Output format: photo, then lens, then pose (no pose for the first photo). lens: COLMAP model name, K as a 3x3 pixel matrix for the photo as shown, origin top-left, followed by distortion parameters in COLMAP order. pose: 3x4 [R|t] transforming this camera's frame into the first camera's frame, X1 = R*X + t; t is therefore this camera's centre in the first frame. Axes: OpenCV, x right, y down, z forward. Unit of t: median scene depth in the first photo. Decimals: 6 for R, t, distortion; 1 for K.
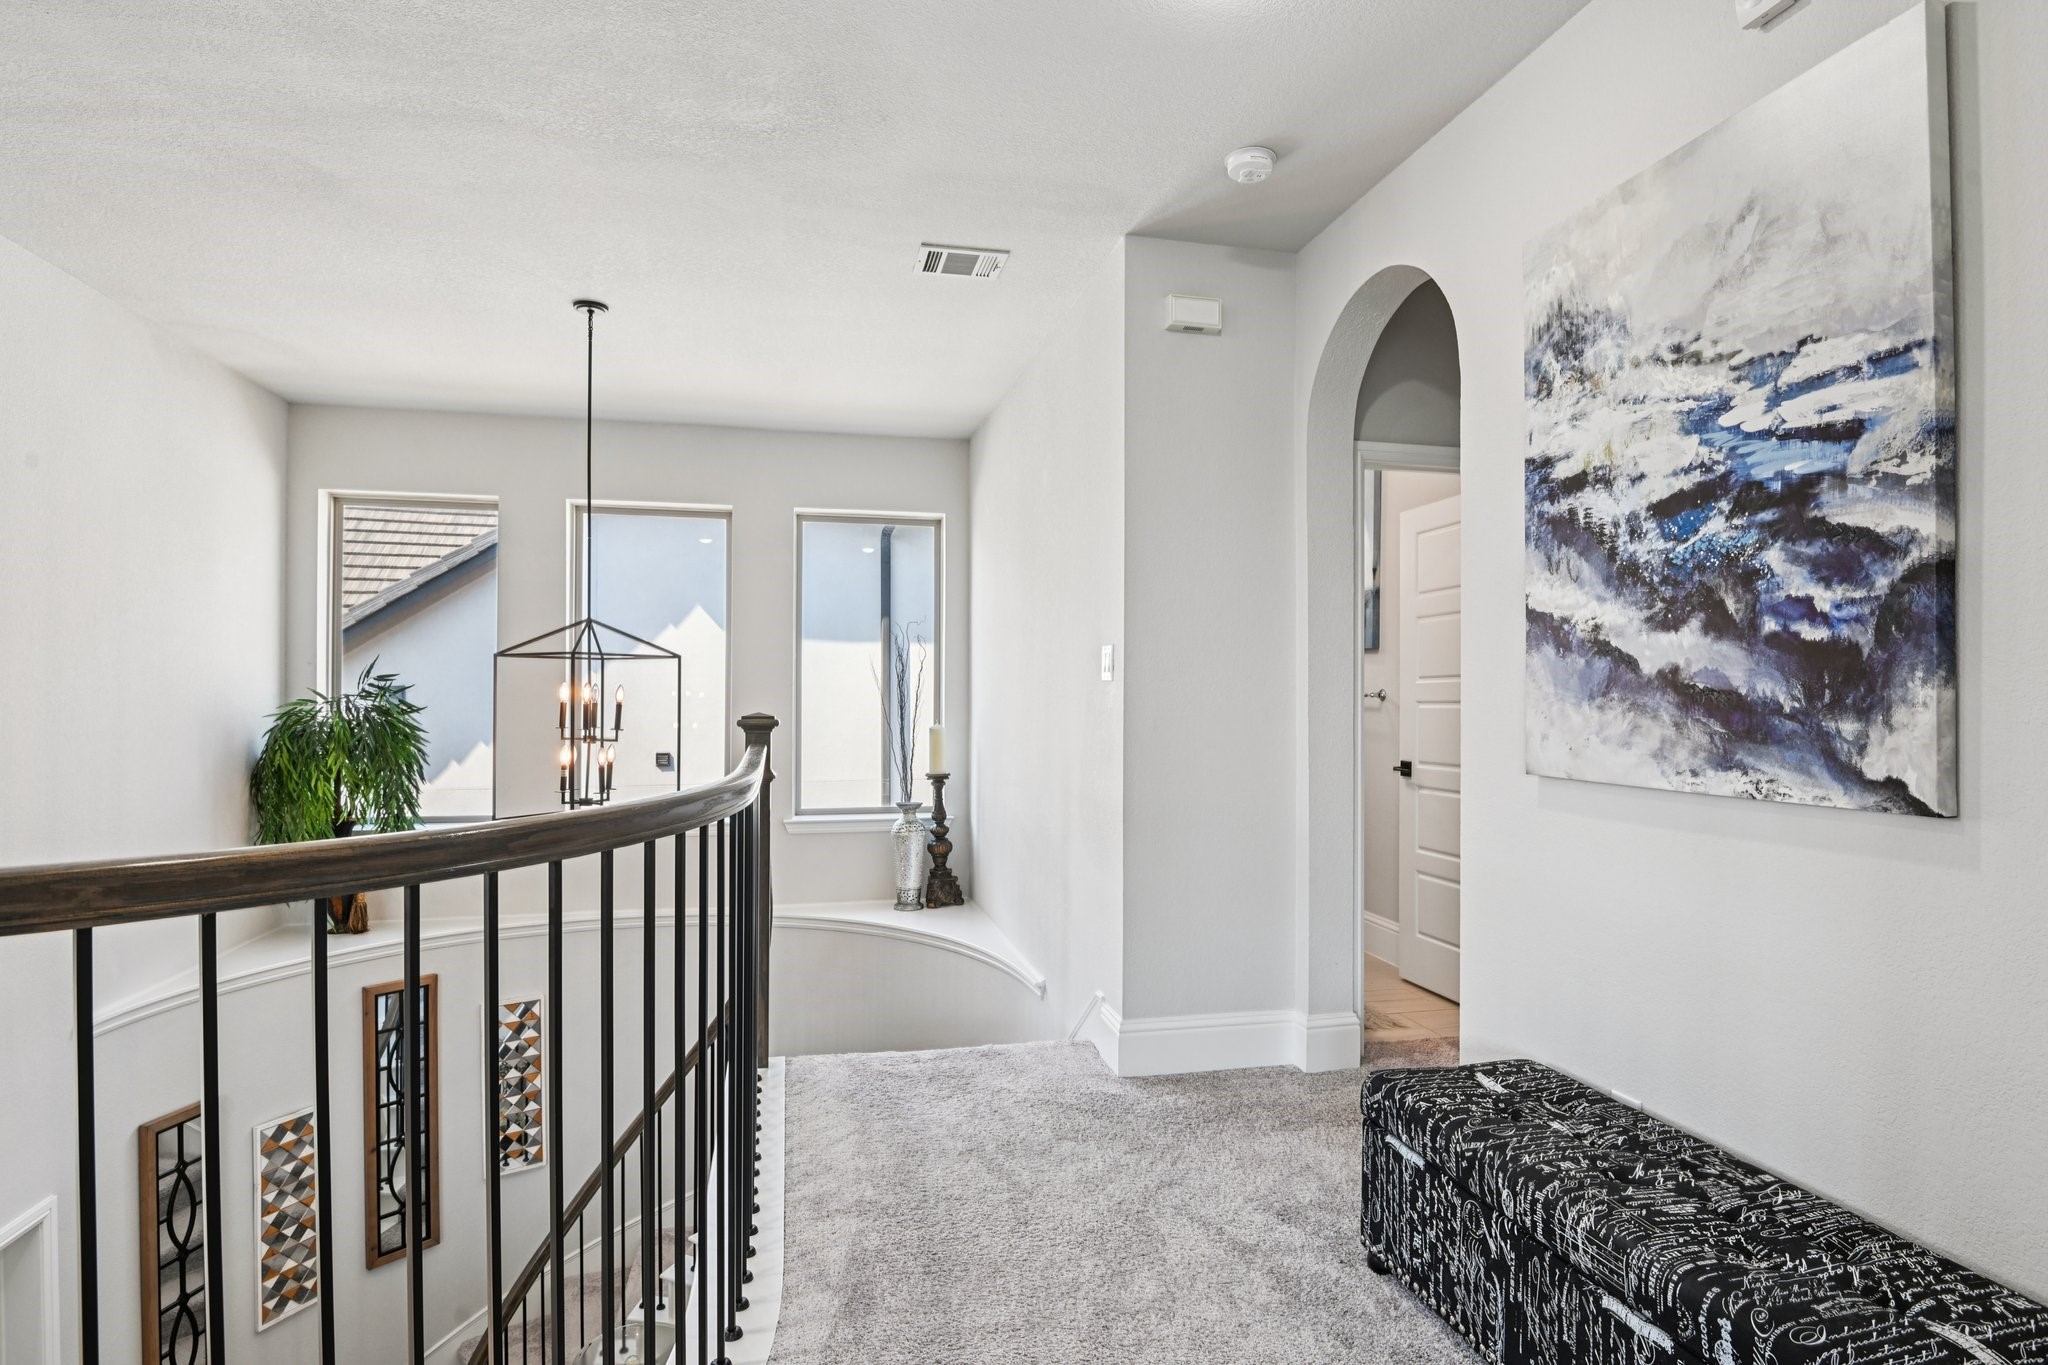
lens RADIAL K [[1077.1, 0, 1024.6], [0, 1077.1, 694.0], [0, 0, 1]] dist [-0.004455, -0.016325]
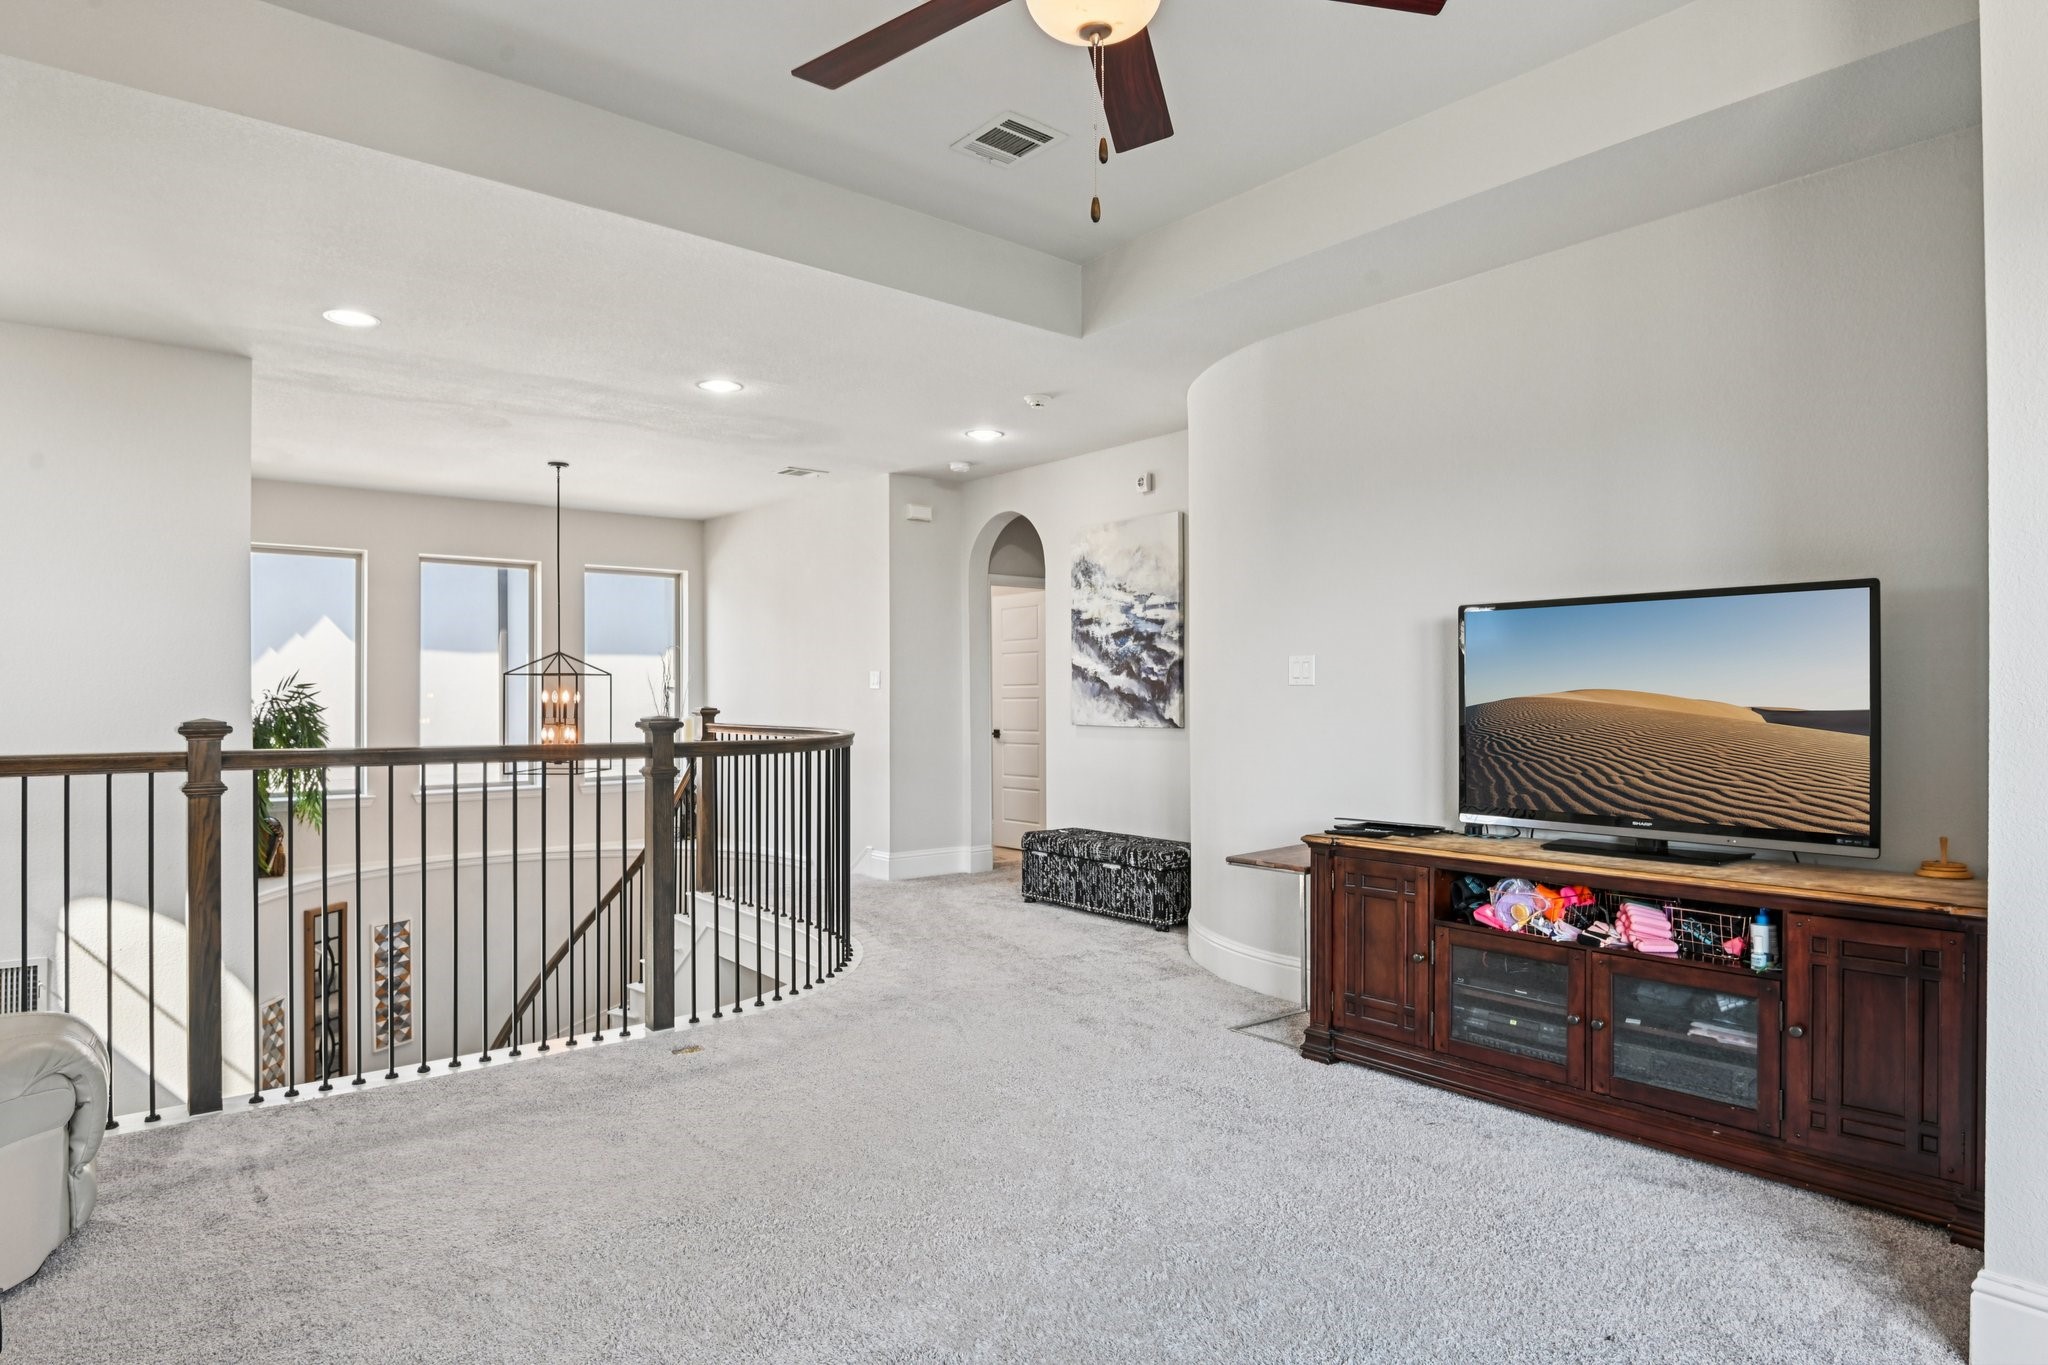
lens RADIAL K [[1174.7, 0, 1034.9], [0, 1174.7, 687.3], [0, 0, 1]] dist [-0.019427, -0.001309]
pose [[0.890399, -0.003109, 0.455171, -1.167541], [0.004071, 0.999991, -0.001133, -0.020775], [-0.455163, 0.002862, 0.890404, -1.931346]]
